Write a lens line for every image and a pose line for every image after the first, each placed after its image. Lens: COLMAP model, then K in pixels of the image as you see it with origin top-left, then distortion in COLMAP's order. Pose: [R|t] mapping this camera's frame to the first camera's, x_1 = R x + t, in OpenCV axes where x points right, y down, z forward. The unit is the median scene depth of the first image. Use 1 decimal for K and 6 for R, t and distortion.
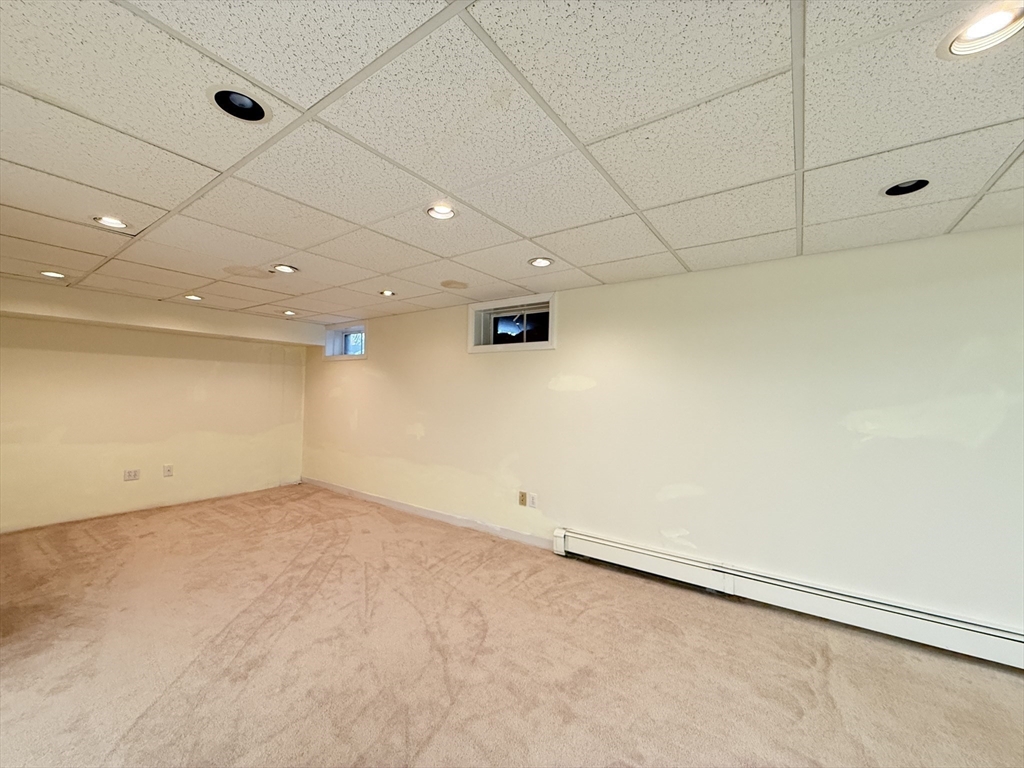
lens RADIAL K [[407.6, 0, 512.0], [0, 407.6, 384.0], [0, 0, 1]] dist [0.000586, -0.000114]
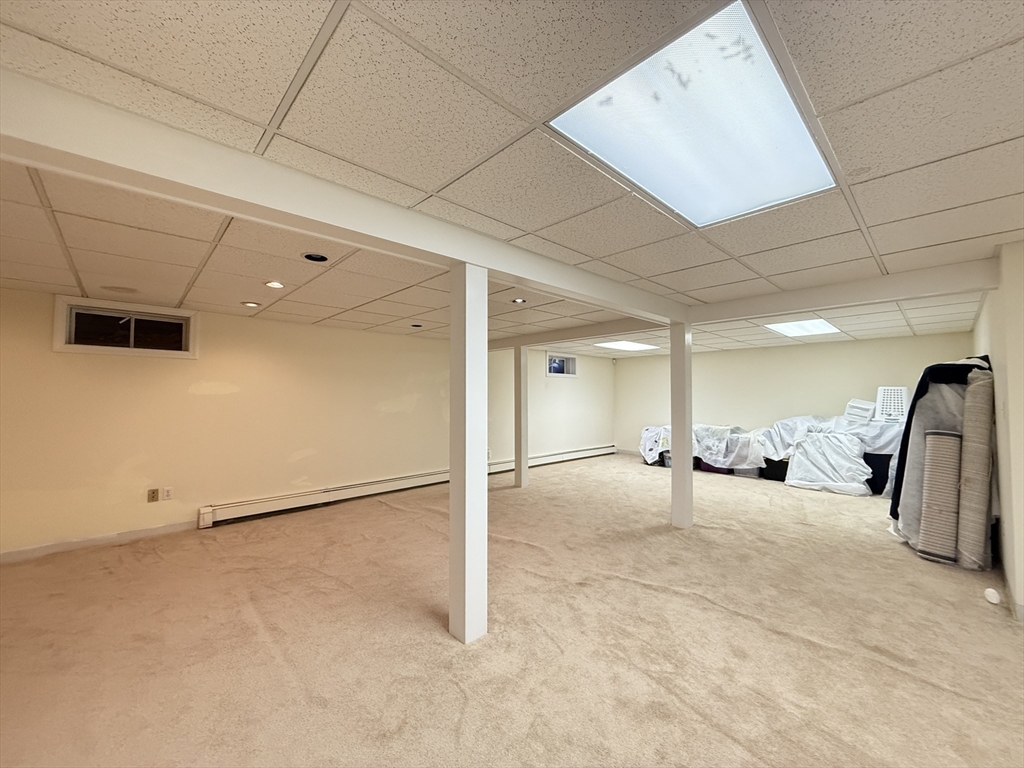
lens RADIAL K [[407.6, 0, 512.0], [0, 407.6, 384.0], [0, 0, 1]] dist [0.000586, -0.000114]
pose [[0.201804, 0.006080, 0.979407, -0.923197], [-0.027654, 0.999617, -0.000507, -0.041267], [-0.979035, -0.026982, 0.201895, -0.147995]]
